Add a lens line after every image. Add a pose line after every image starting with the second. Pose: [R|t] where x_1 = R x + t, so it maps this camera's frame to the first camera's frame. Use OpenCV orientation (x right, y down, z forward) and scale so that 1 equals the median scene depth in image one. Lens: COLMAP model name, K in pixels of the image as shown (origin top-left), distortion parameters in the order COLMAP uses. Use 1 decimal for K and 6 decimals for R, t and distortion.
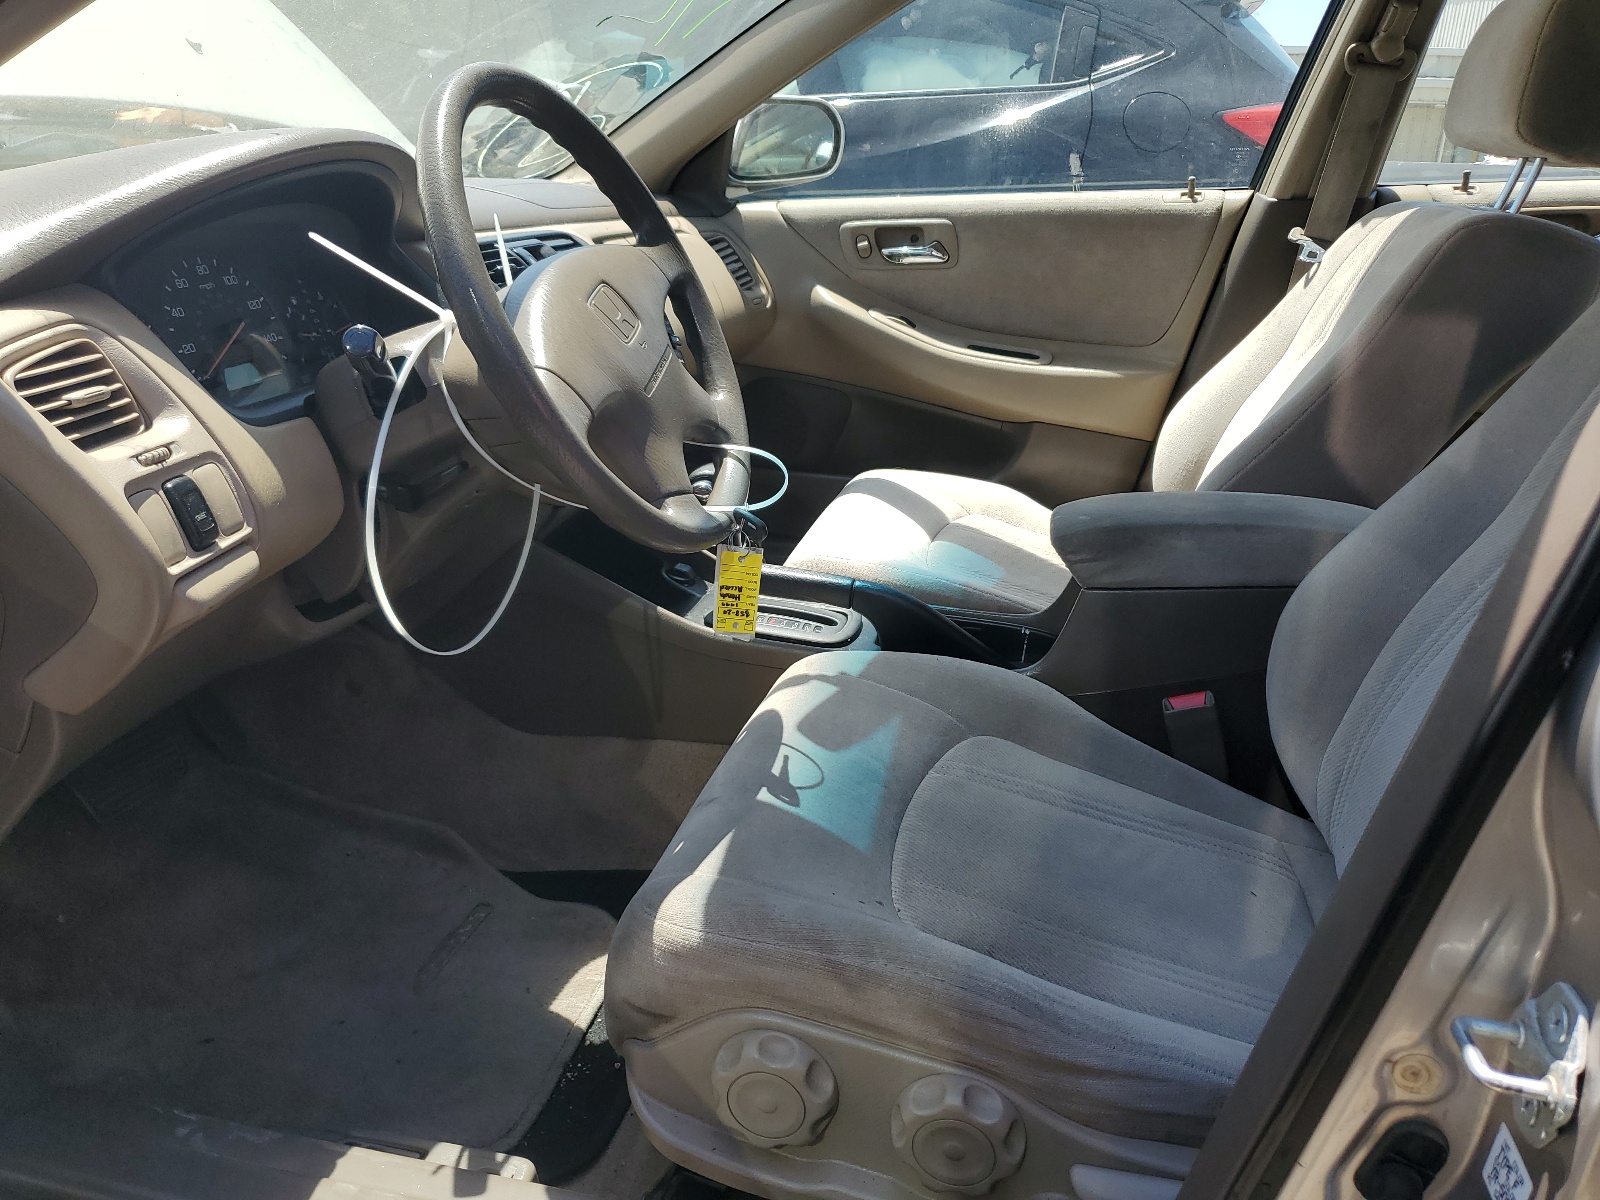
lens RADIAL K [[1227.7, 0, 801.3], [0, 1227.7, 604.2], [0, 0, 1]] dist [0.010302, 0.001553]
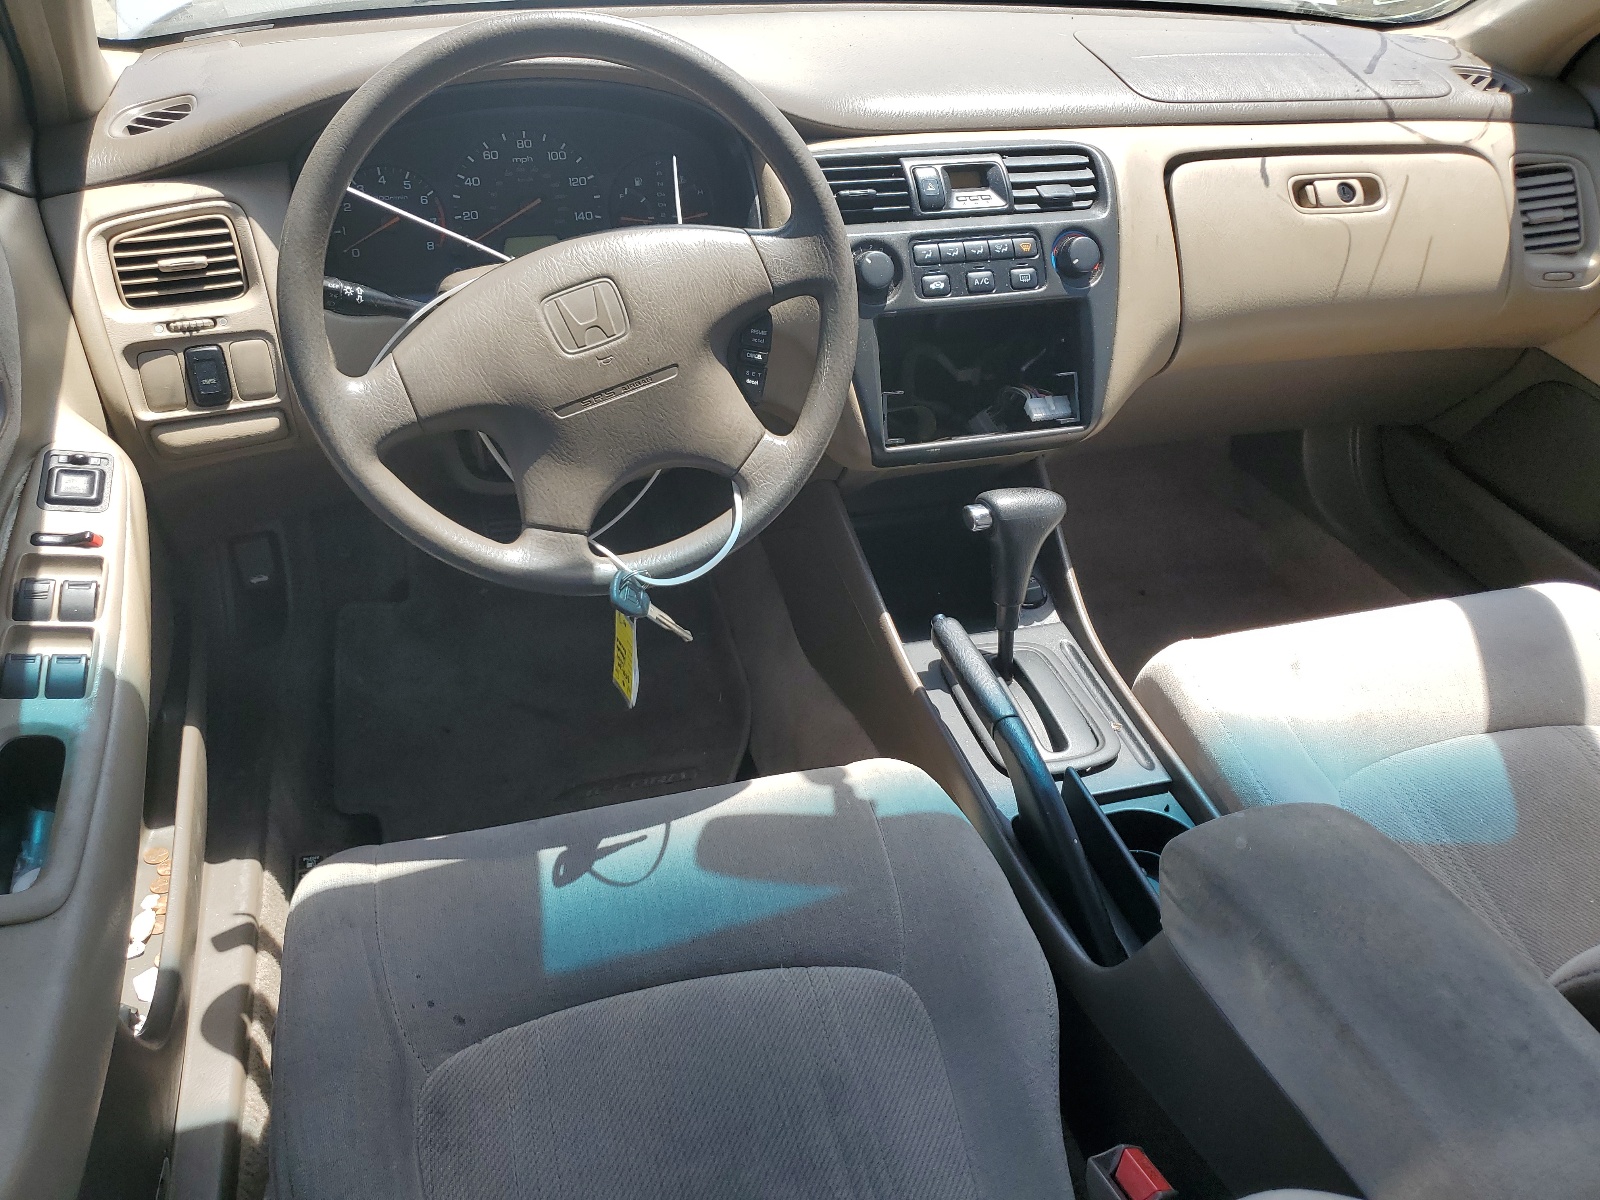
lens RADIAL K [[1227.7, 0, 804.0], [0, 1227.7, 589.8], [0, 0, 1]] dist [0.010302, 0.001553]
pose [[0.507093, 0.497579, -0.703756, 0.797740], [-0.331742, 0.866298, 0.373464, -0.551709], [0.795490, 0.044084, 0.604362, 0.730556]]
